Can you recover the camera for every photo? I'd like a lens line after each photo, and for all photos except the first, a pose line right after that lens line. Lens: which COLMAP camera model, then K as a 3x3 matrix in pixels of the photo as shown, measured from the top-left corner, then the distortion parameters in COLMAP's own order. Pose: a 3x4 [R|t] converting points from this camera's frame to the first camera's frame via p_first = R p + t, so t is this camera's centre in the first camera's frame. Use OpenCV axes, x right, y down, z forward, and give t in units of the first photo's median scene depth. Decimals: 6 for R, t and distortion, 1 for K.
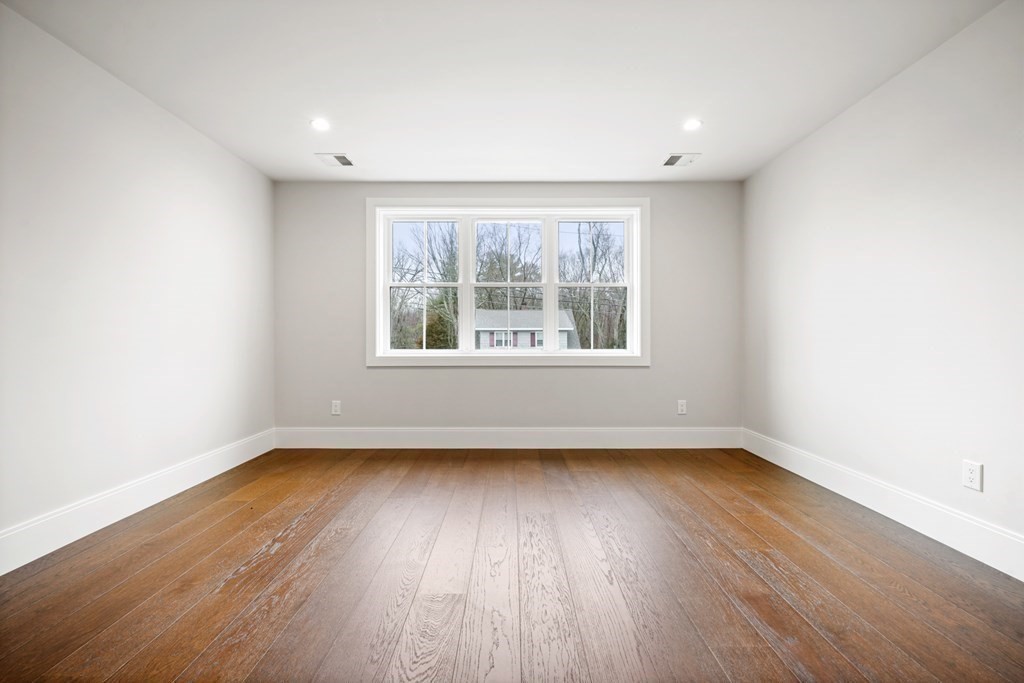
lens RADIAL K [[439.0, 0, 512.0], [0, 439.0, 341.5], [0, 0, 1]] dist [0.001129, 0.000440]
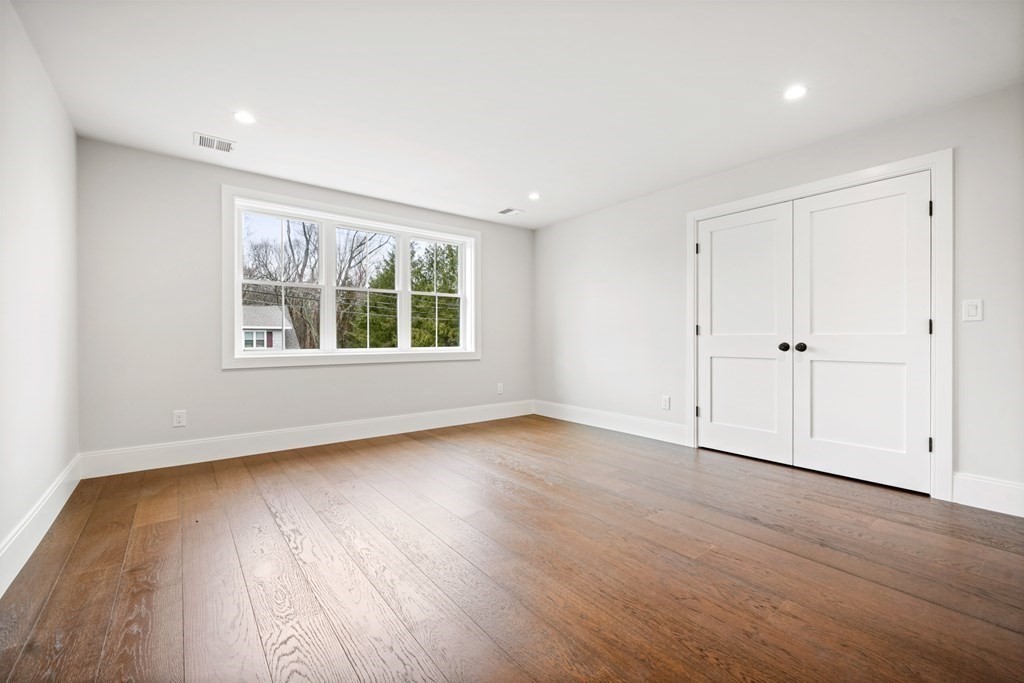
lens RADIAL K [[435.3, 0, 527.9], [0, 435.3, 336.7], [0, 0, 1]] dist [0.002351, 0.000574]
pose [[0.773549, 0.000841, 0.633736, -0.405941], [0.005484, 0.999953, -0.008020, 0.000434], [-0.633713, 0.009679, 0.773508, -0.101086]]
